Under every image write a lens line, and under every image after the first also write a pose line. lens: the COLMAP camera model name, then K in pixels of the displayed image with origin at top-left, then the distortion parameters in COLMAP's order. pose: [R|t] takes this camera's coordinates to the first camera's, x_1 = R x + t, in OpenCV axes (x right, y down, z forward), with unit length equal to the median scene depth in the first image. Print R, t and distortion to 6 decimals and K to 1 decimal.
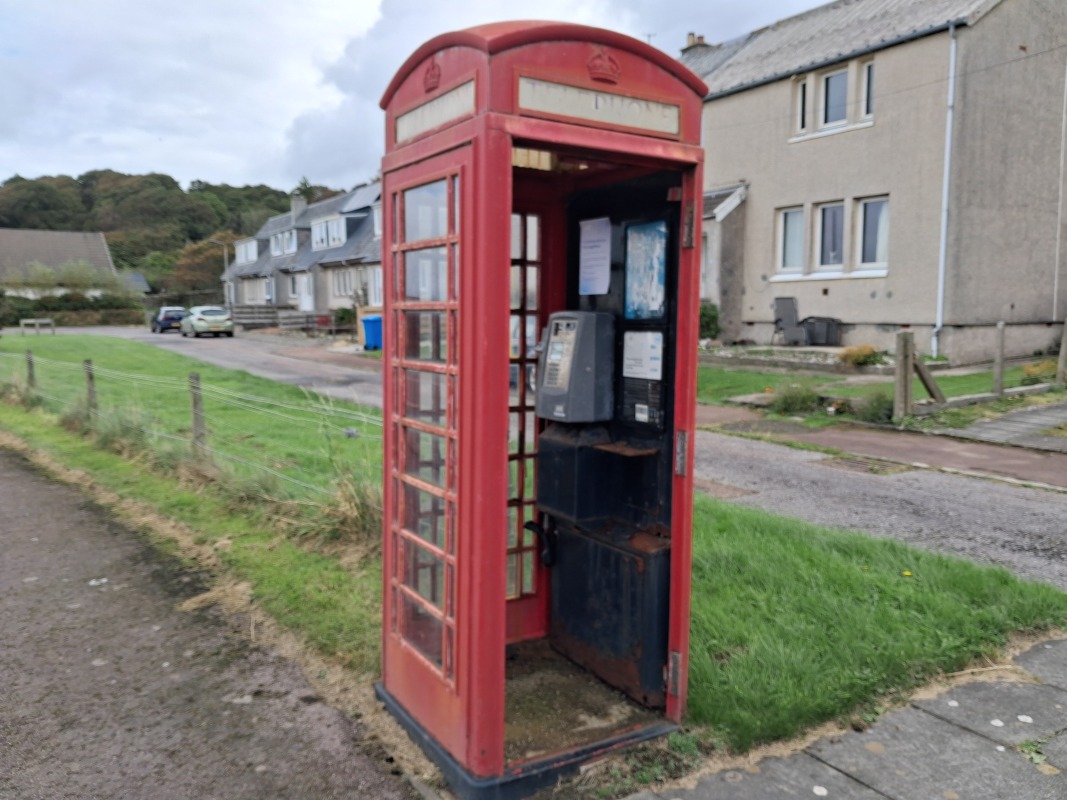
lens RADIAL K [[853.1, 0, 568.4], [0, 853.1, 387.1], [0, 0, 1]] dist [-0.007214, -0.001365]
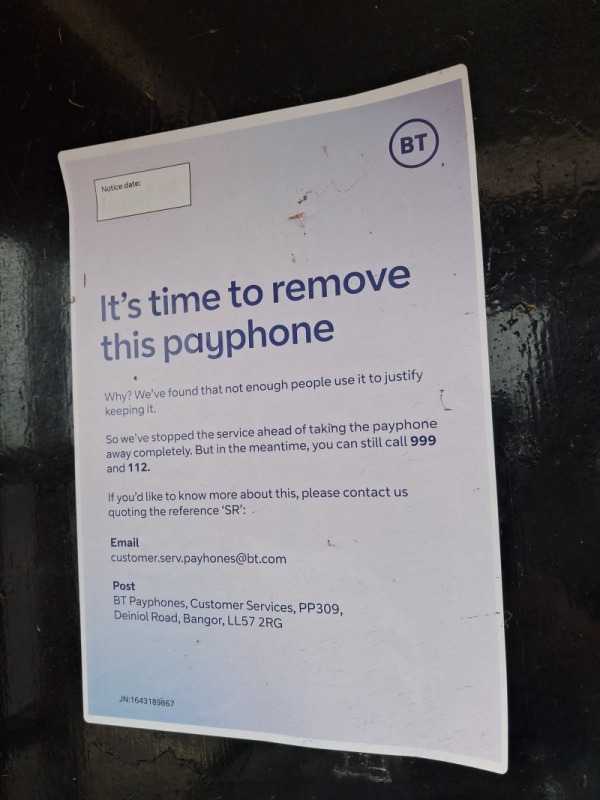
lens RADIAL K [[630.1, 0, 300.0], [0, 630.1, 400.0], [0, 0, 1]] dist [0.005326, -0.003807]
pose [[0.765296, -0.033660, 0.642798, -0.020290], [0.120260, 0.988524, -0.091415, -0.144545], [-0.632345, 0.147263, 0.760561, 0.911317]]
